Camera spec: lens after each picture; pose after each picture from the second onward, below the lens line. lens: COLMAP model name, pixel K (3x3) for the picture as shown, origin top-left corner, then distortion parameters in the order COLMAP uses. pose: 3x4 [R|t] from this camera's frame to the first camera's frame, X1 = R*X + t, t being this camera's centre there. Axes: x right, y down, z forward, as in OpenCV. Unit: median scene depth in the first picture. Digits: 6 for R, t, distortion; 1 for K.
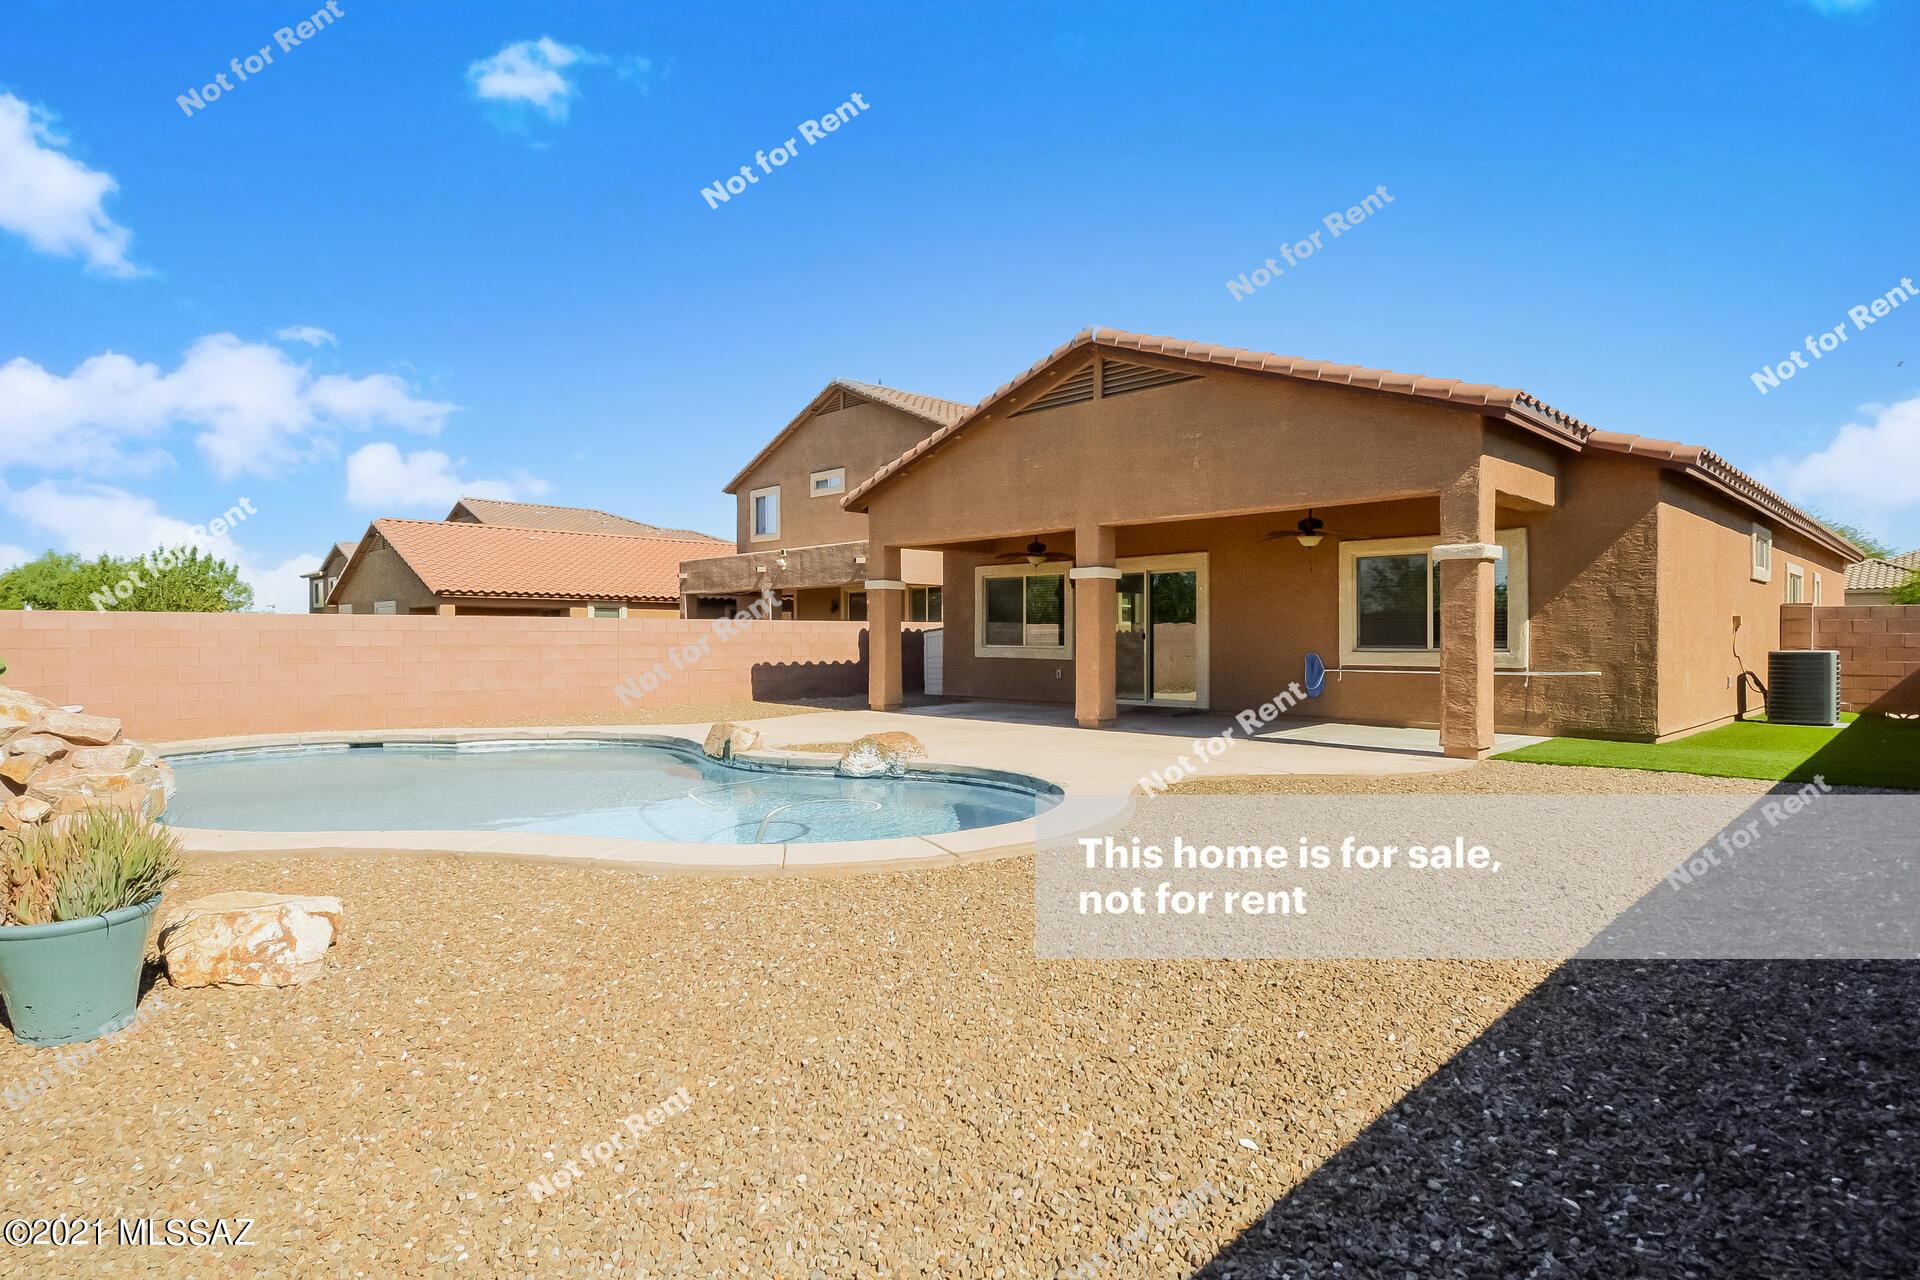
lens RADIAL K [[1021.9, 0, 946.6], [0, 1021.9, 651.8], [0, 0, 1]] dist [0.000787, -0.000587]
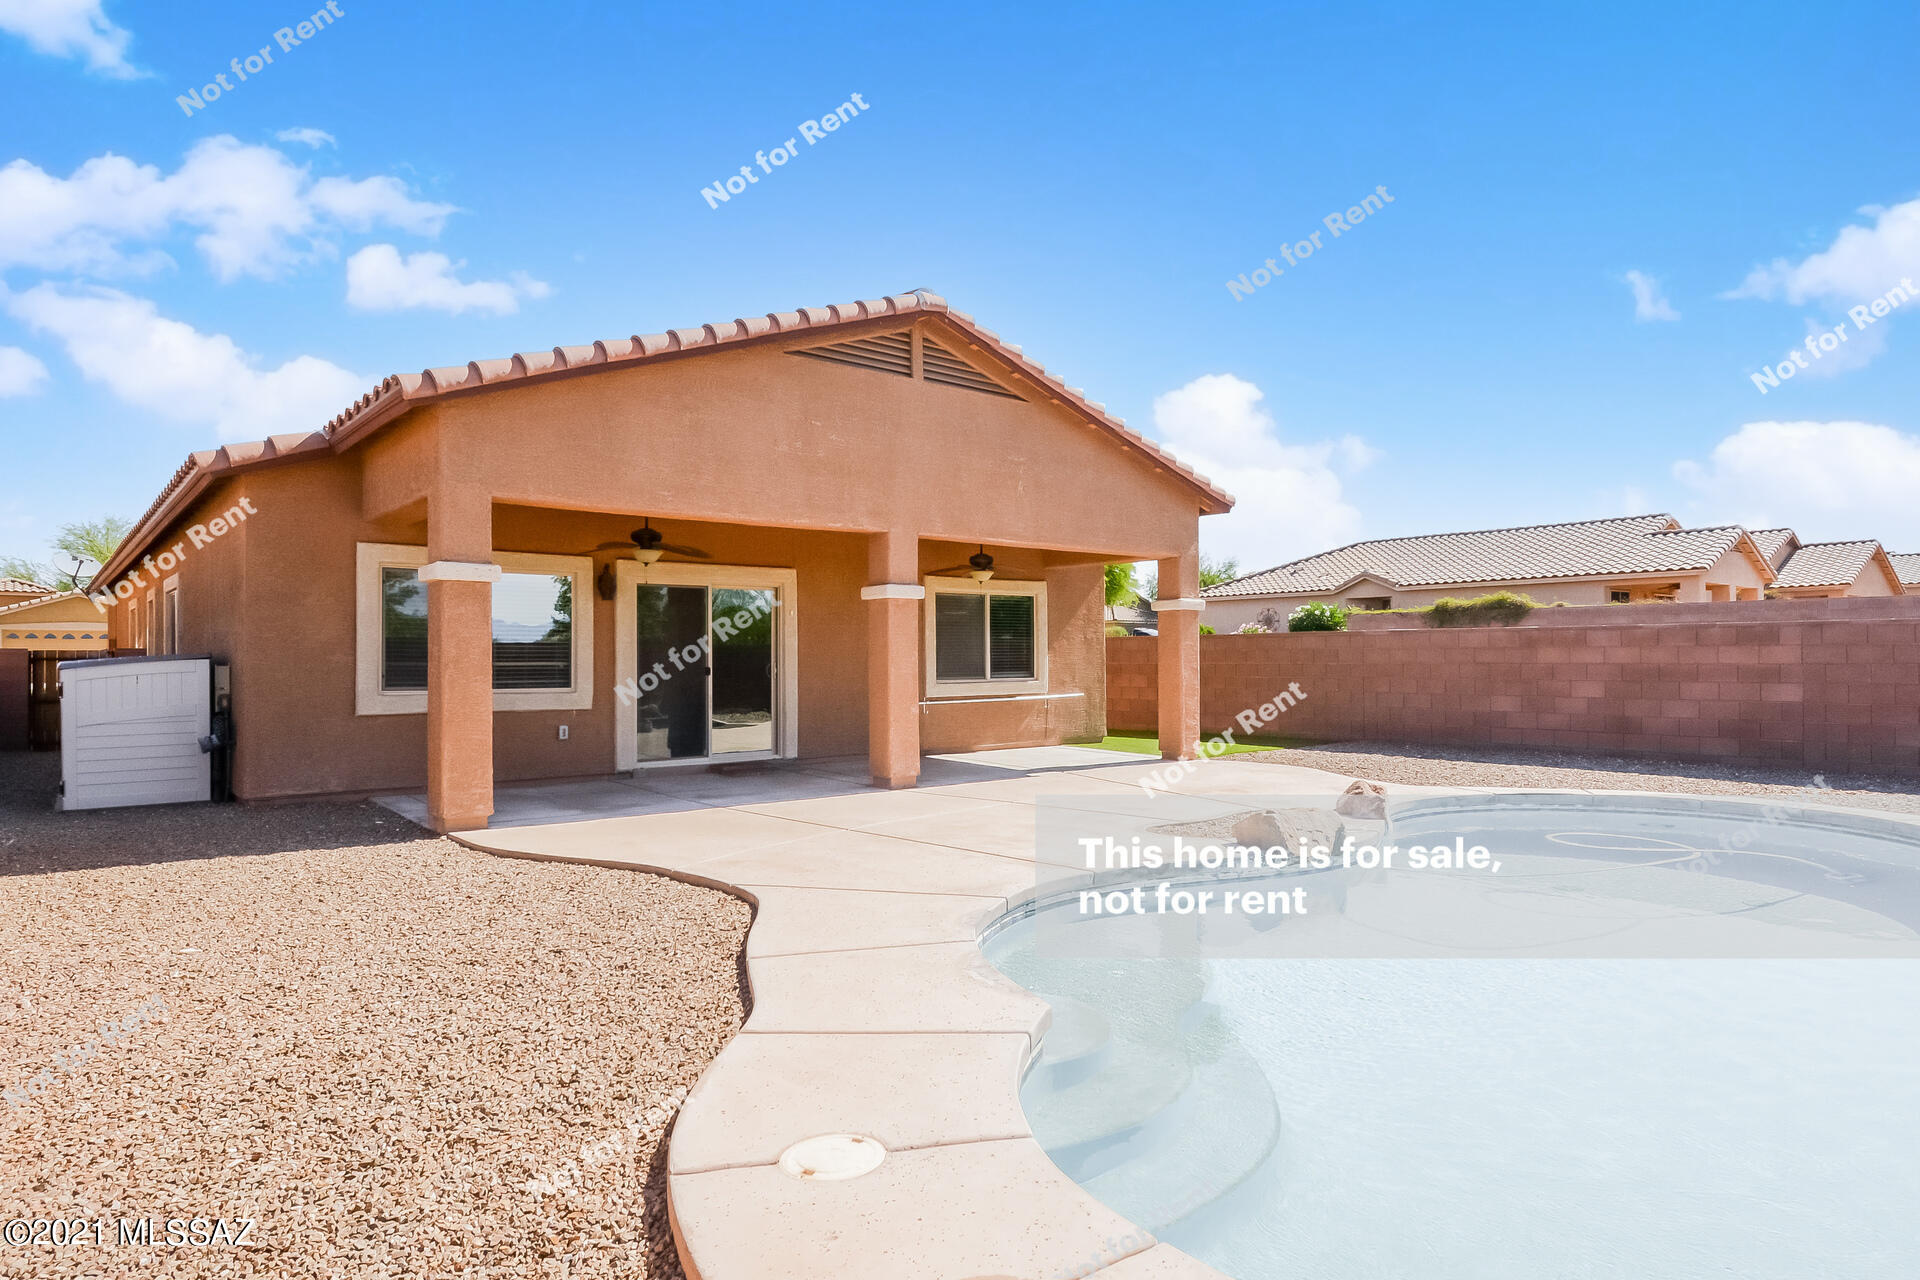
lens RADIAL K [[1053.9, 0, 960.0], [0, 1053.9, 640.0], [0, 0, 1]] dist [0.000849, 0.000035]
pose [[0.104557, 0.019545, 0.994327, -0.685651], [0.019801, 0.999568, -0.021730, -0.021474], [-0.994322, 0.021961, 0.104125, 0.893958]]
